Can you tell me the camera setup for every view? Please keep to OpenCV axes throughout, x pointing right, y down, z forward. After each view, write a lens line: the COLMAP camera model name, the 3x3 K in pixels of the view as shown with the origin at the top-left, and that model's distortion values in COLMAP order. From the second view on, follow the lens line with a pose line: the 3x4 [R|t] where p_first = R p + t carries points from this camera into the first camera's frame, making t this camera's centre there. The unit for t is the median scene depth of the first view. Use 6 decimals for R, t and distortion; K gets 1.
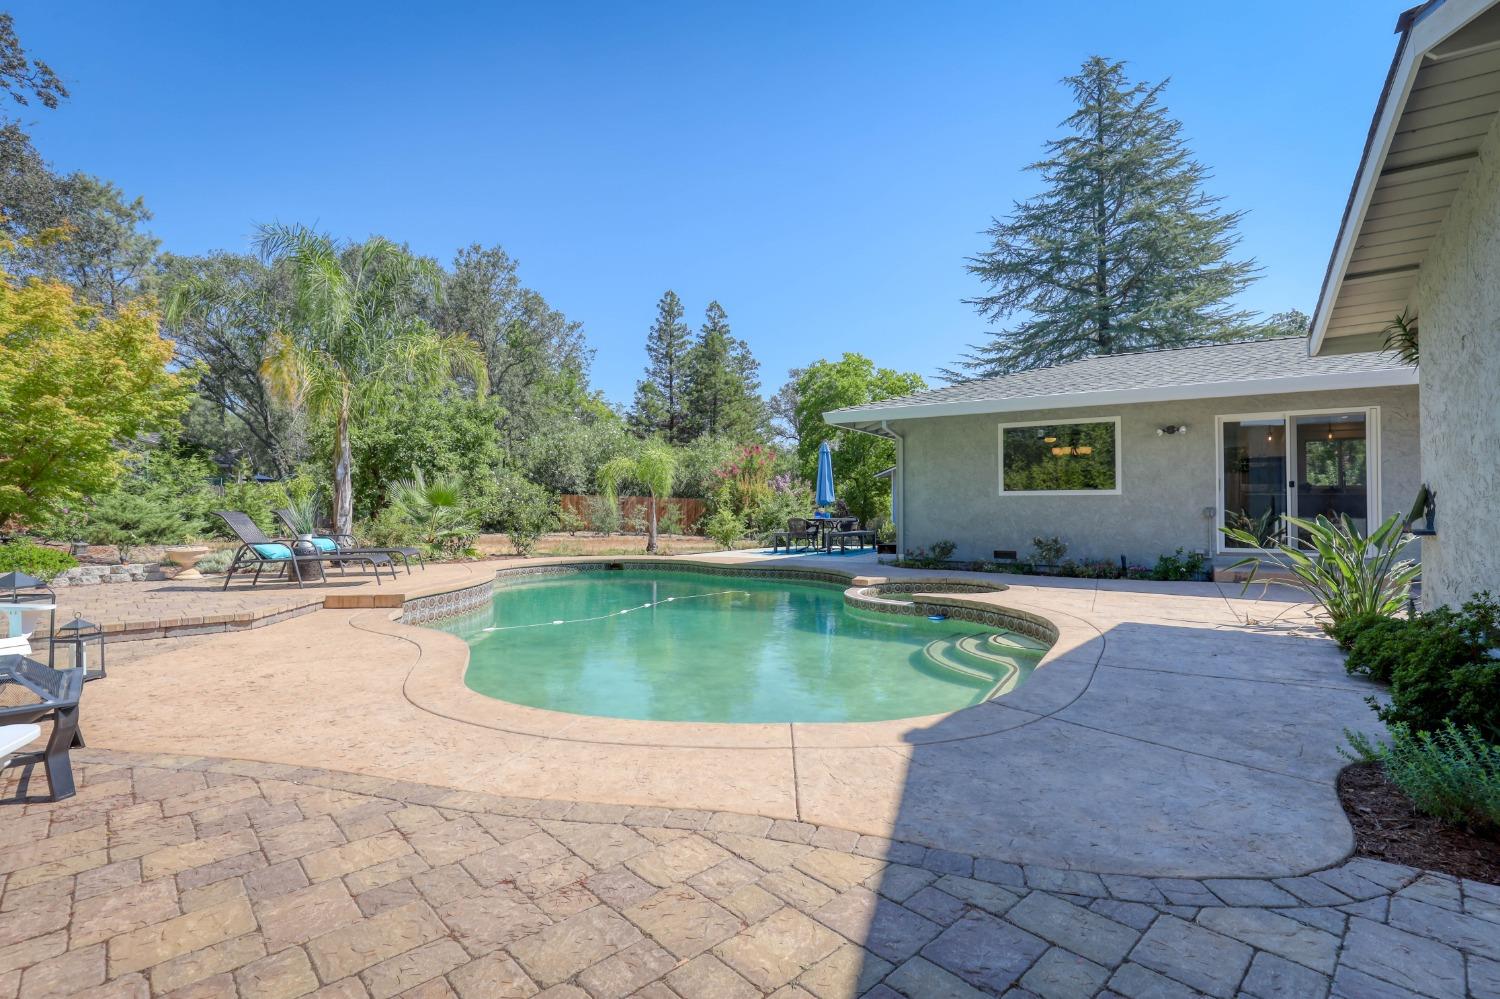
lens RADIAL K [[679.5, 0, 744.9], [0, 679.5, 503.8], [0, 0, 1]] dist [-0.003108, -0.000110]
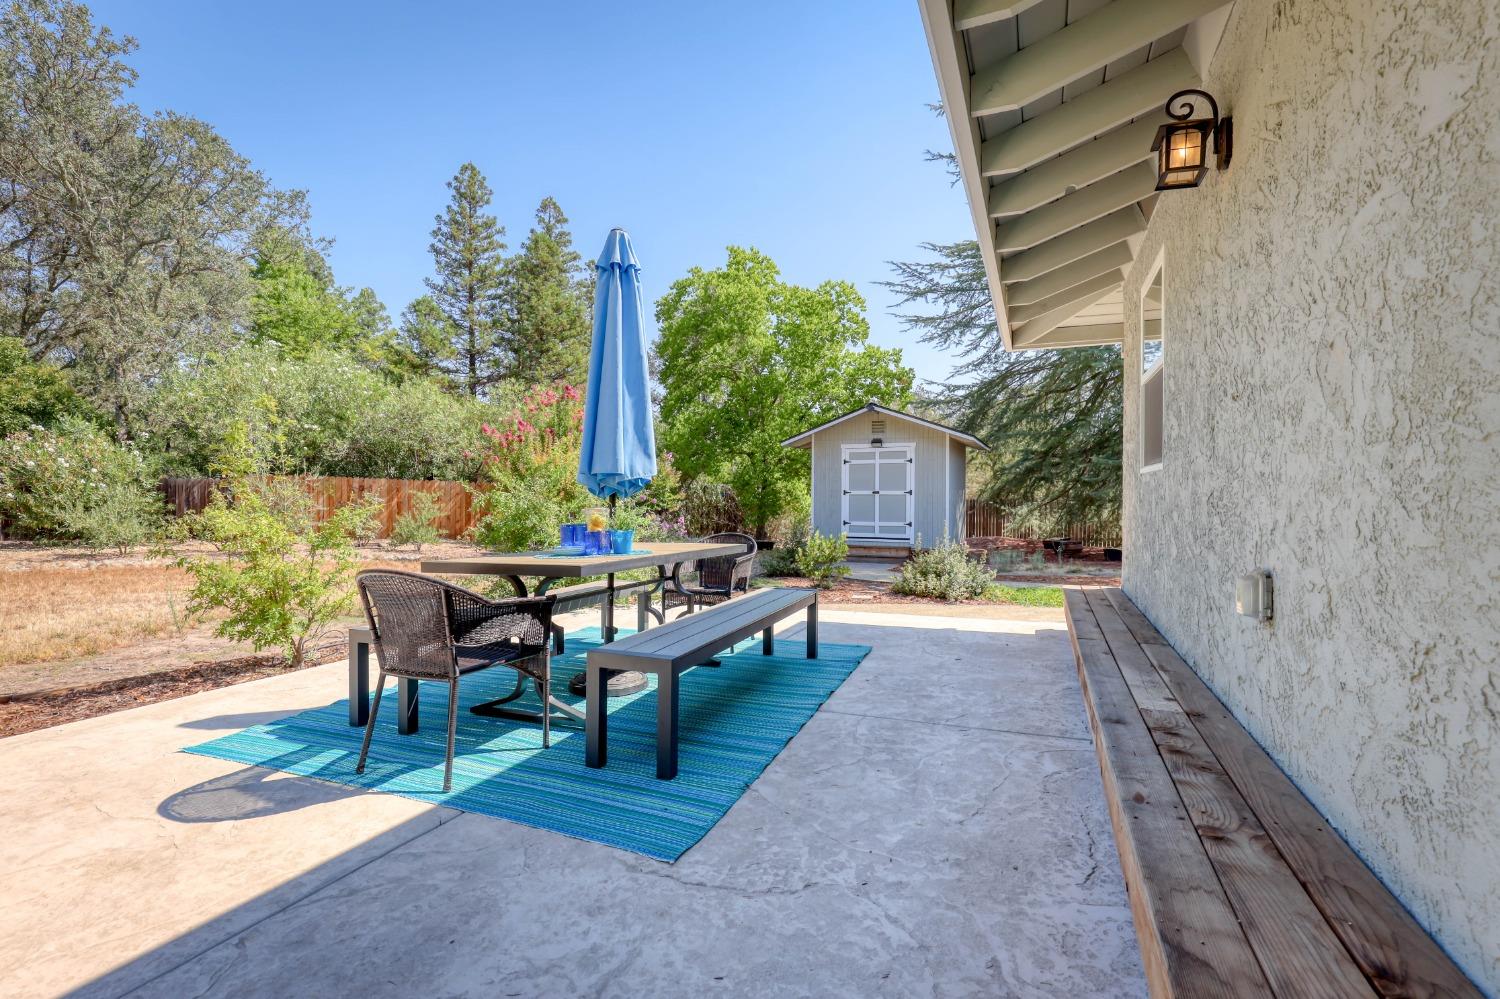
lens RADIAL K [[689.5, 0, 751.3], [0, 689.5, 492.5], [0, 0, 1]] dist [-0.015985, 0.000483]
pose [[0.987021, 0.003461, 0.160556, 0.052734], [-0.004023, 0.999987, 0.003176, -0.001714], [-0.160542, -0.003780, 0.987022, 0.309371]]
